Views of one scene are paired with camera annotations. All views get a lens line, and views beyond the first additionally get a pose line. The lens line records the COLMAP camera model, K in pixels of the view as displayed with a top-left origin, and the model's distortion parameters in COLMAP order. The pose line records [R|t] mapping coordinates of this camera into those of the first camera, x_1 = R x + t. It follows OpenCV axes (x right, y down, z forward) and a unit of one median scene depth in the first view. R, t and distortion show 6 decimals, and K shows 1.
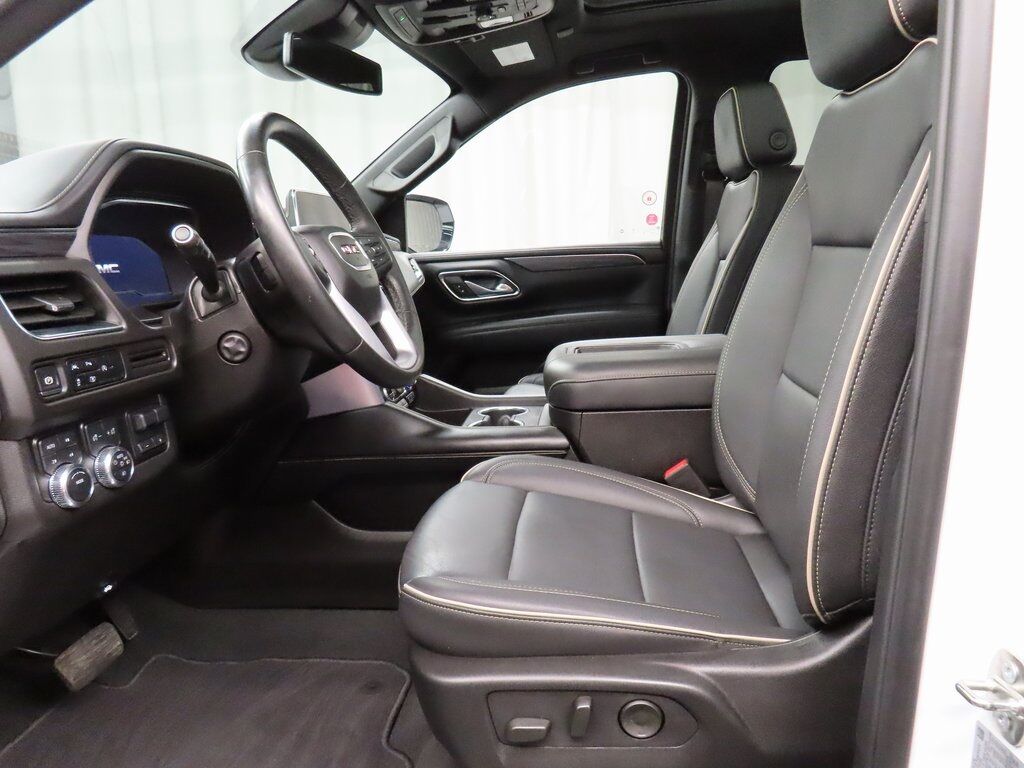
lens RADIAL K [[722.2, 0, 508.2], [0, 722.2, 383.5], [0, 0, 1]] dist [-0.009059, -0.006836]
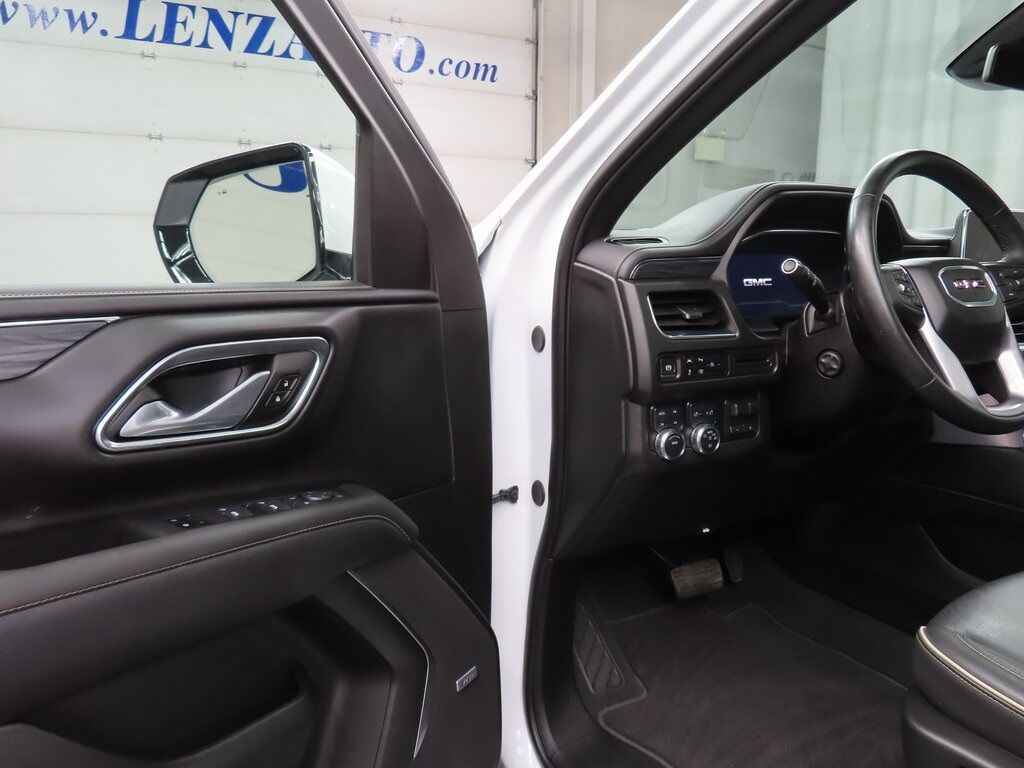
lens RADIAL K [[722.2, 0, 515.9], [0, 722.2, 379.4], [0, 0, 1]] dist [-0.009059, -0.006836]
pose [[0.568864, 0.183741, -0.801644, 0.289790], [-0.171456, 0.979802, 0.102907, -0.066674], [0.804361, 0.078907, 0.588878, -0.067138]]
